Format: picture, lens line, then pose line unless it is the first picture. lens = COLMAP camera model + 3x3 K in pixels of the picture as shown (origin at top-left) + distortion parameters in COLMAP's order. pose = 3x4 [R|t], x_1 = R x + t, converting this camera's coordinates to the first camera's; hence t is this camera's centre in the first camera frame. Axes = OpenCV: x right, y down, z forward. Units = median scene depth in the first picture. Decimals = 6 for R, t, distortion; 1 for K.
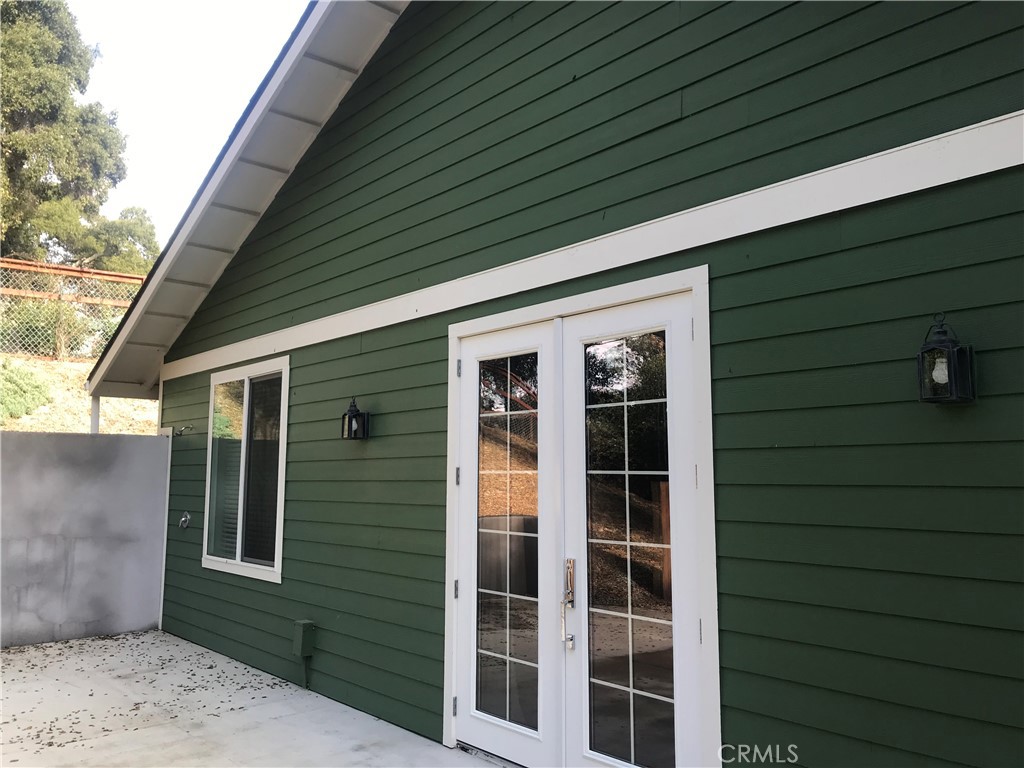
lens RADIAL K [[836.1, 0, 512.6], [0, 836.1, 379.9], [0, 0, 1]] dist [0.023580, -0.021631]
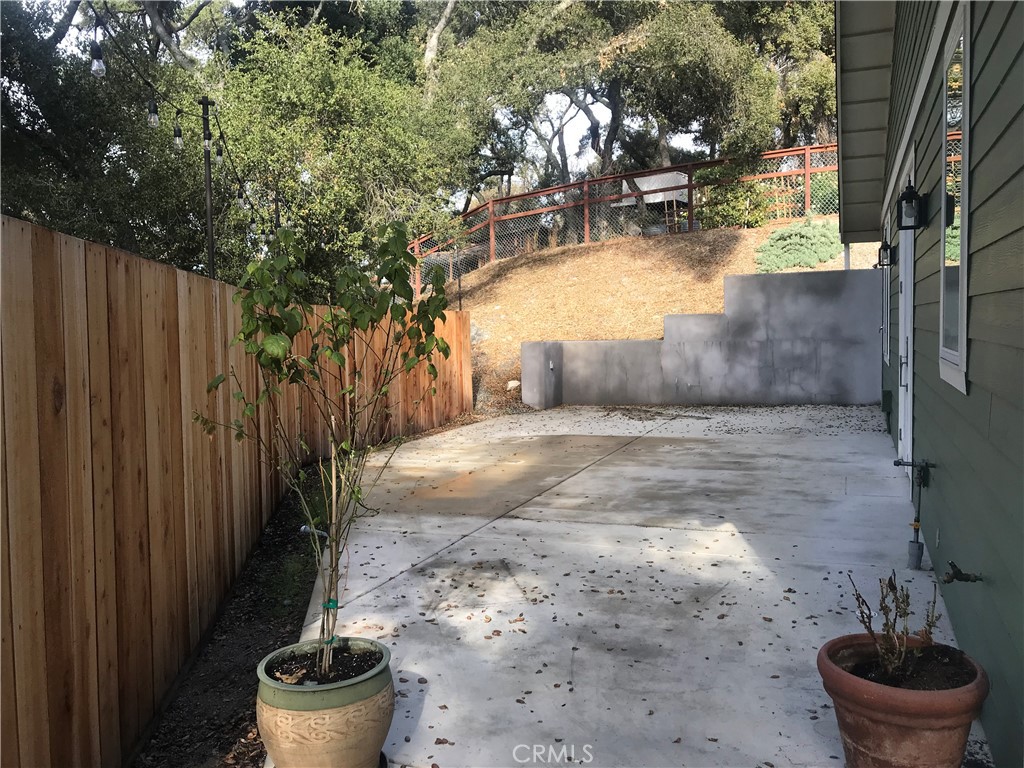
lens RADIAL K [[836.1, 0, 512.7], [0, 836.1, 381.5], [0, 0, 1]] dist [0.023580, -0.021631]
pose [[0.455874, 0.049014, -0.888694, 0.583692], [0.128409, 0.984415, 0.120163, 0.007567], [0.880733, -0.168895, 0.442475, -0.179073]]
